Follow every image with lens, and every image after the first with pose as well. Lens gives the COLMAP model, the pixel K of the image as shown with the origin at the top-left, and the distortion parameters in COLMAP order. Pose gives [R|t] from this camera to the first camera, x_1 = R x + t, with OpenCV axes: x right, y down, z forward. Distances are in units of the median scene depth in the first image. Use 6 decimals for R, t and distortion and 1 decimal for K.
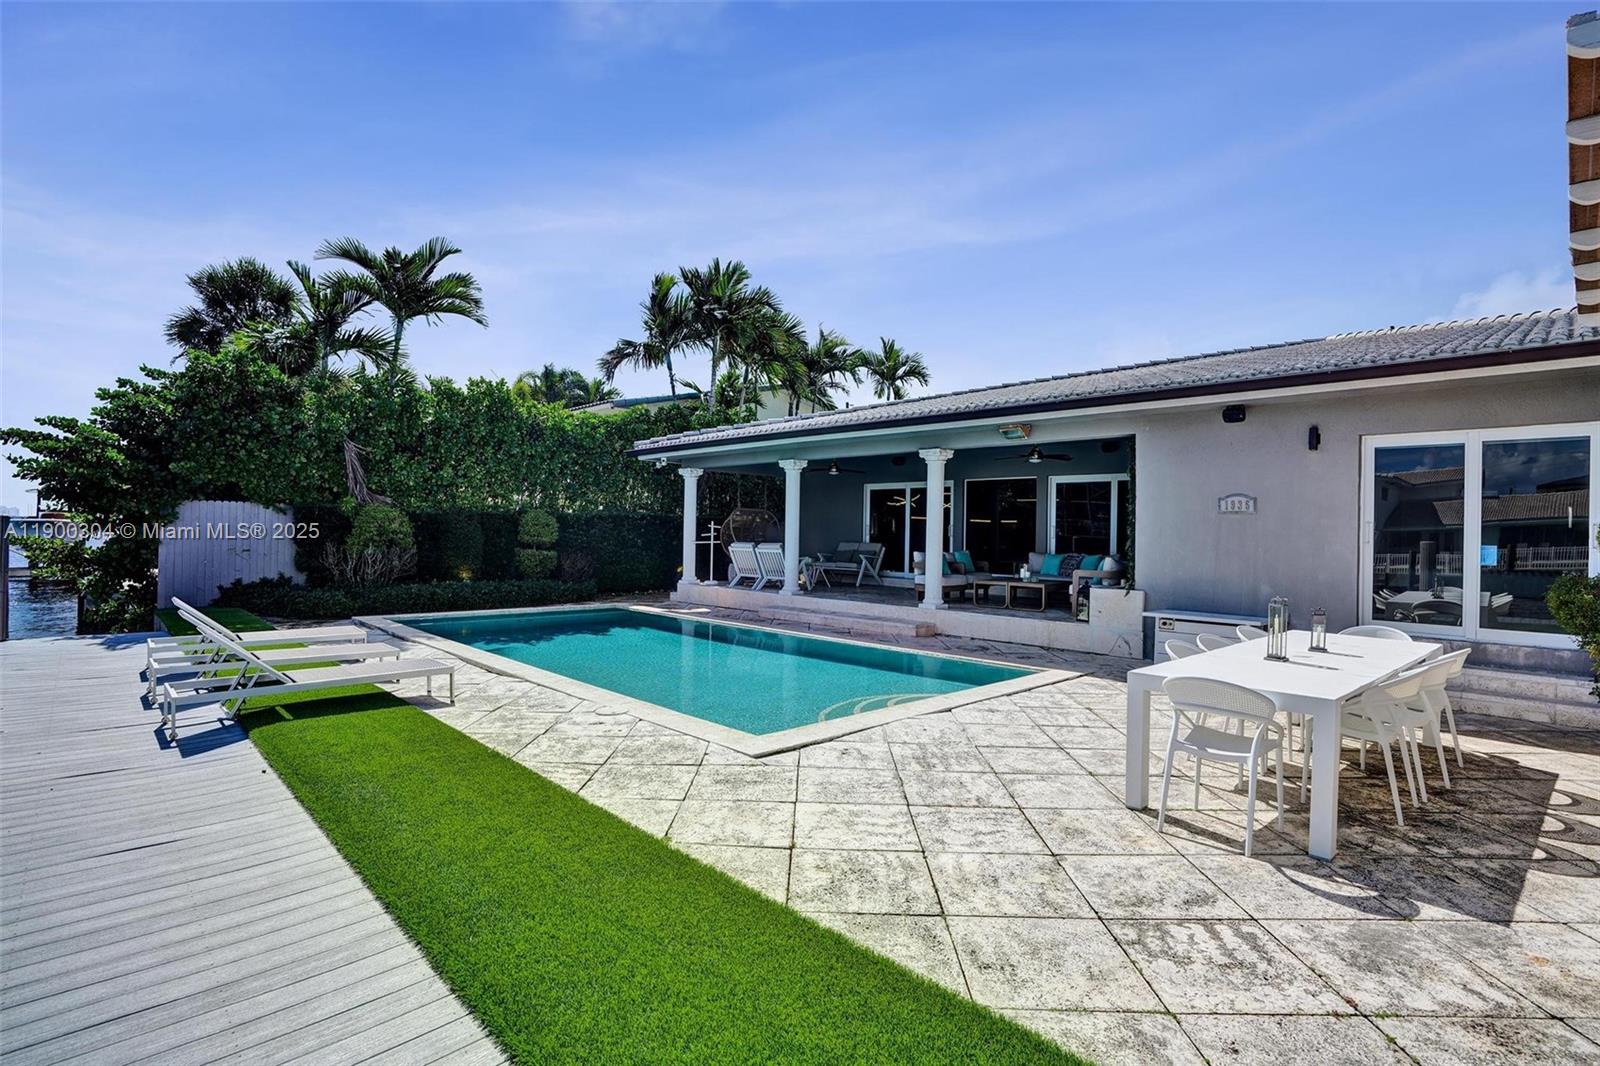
lens RADIAL K [[784.4, 0, 800.0], [0, 784.4, 533.0], [0, 0, 1]] dist [-0.072719, 0.030623]
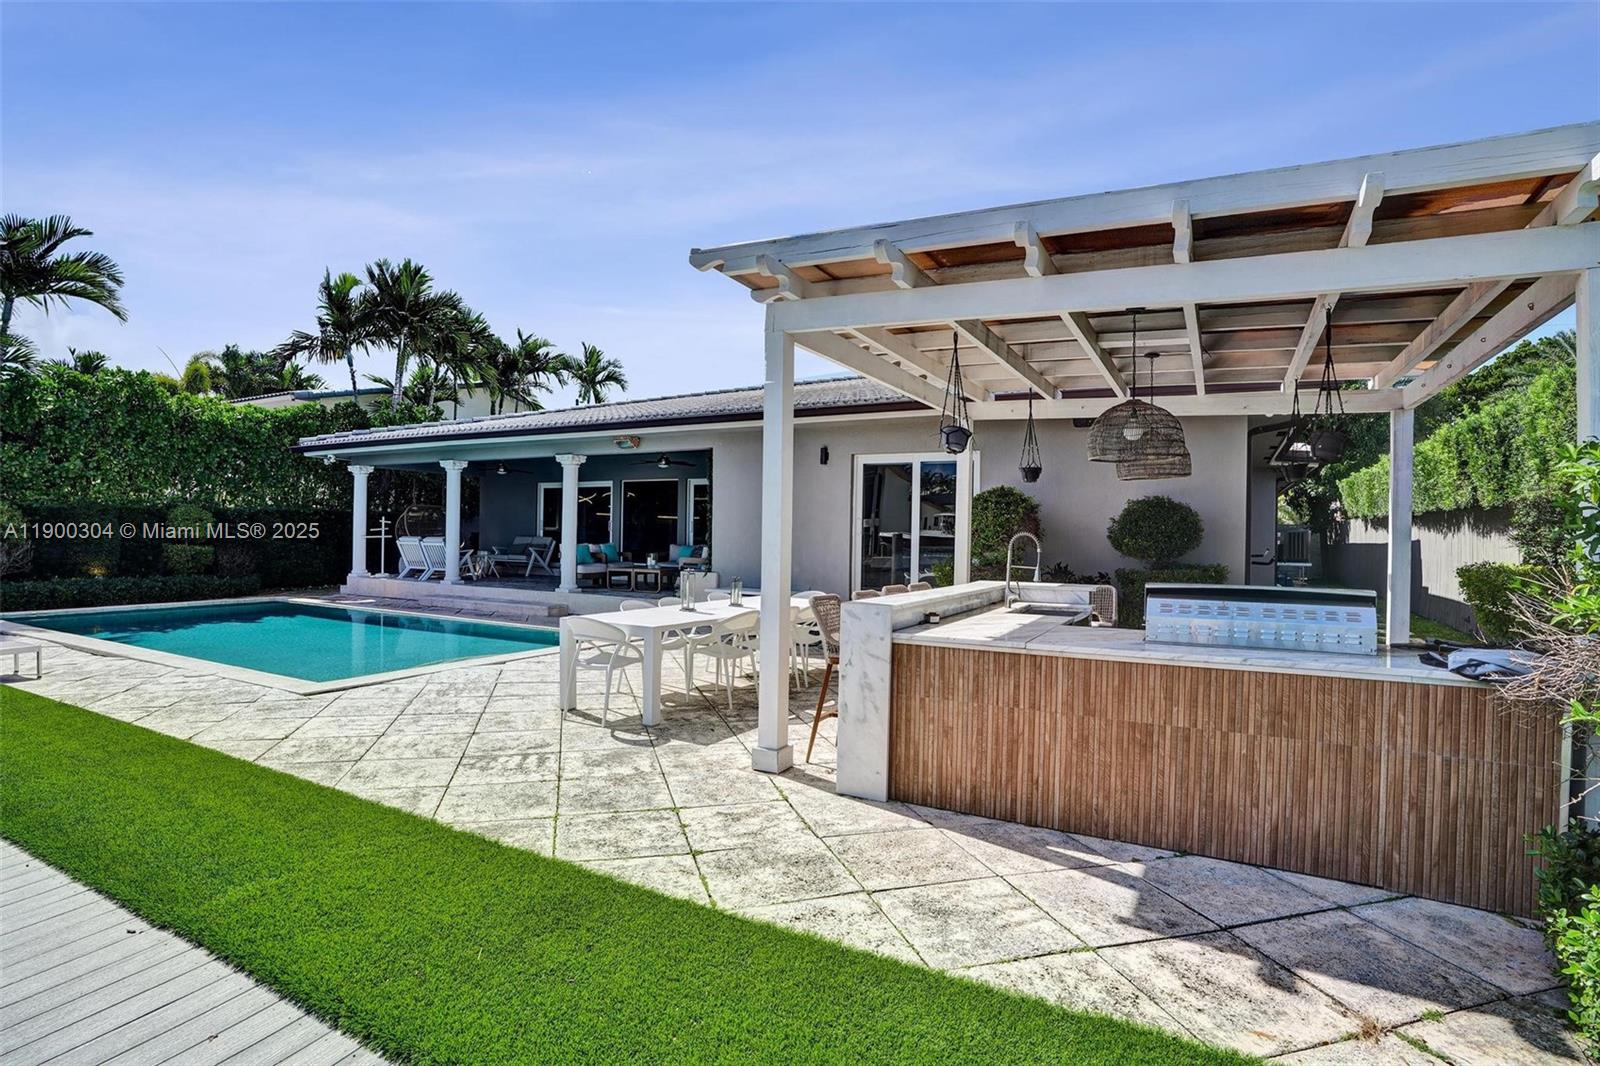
lens RADIAL K [[784.4, 0, 800.0], [0, 784.4, 533.0], [0, 0, 1]] dist [-0.072719, 0.030623]
pose [[0.952578, -0.001941, 0.304289, 0.109648], [0.000554, 0.999989, 0.004644, 0.002479], [-0.304295, -0.004255, 0.952568, -0.151648]]
